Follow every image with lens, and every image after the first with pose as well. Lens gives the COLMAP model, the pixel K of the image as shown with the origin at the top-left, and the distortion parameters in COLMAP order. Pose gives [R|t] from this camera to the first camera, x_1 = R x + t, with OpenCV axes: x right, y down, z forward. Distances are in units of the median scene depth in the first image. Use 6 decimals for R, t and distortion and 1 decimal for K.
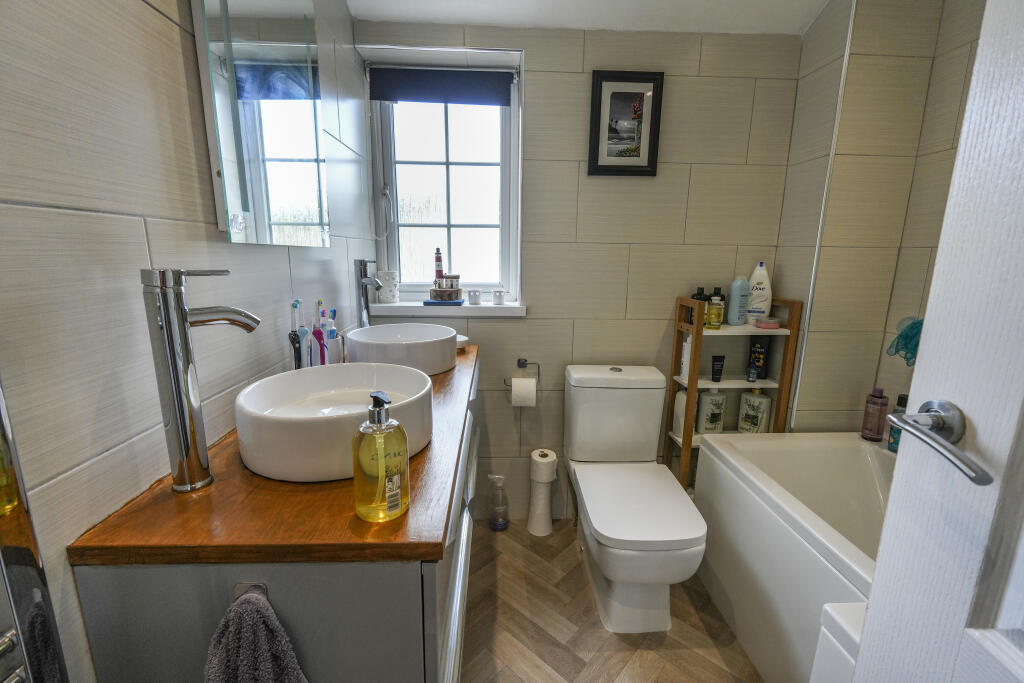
lens RADIAL K [[427.8, 0, 511.6], [0, 427.8, 340.6], [0, 0, 1]] dist [-0.004891, 0.001172]
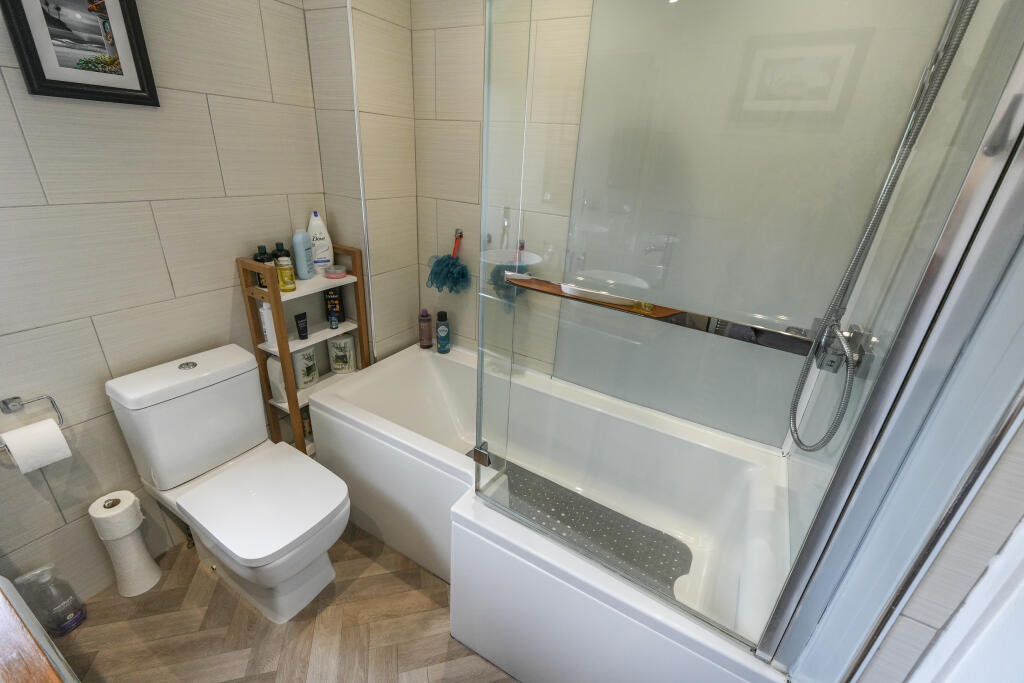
lens RADIAL K [[427.8, 0, 513.4], [0, 427.8, 339.0], [0, 0, 1]] dist [-0.004891, 0.001172]
pose [[0.534745, -0.320245, 0.781979, -0.041172], [0.112193, 0.944118, 0.309925, -0.159228], [-0.837533, -0.077998, 0.540792, 0.050686]]
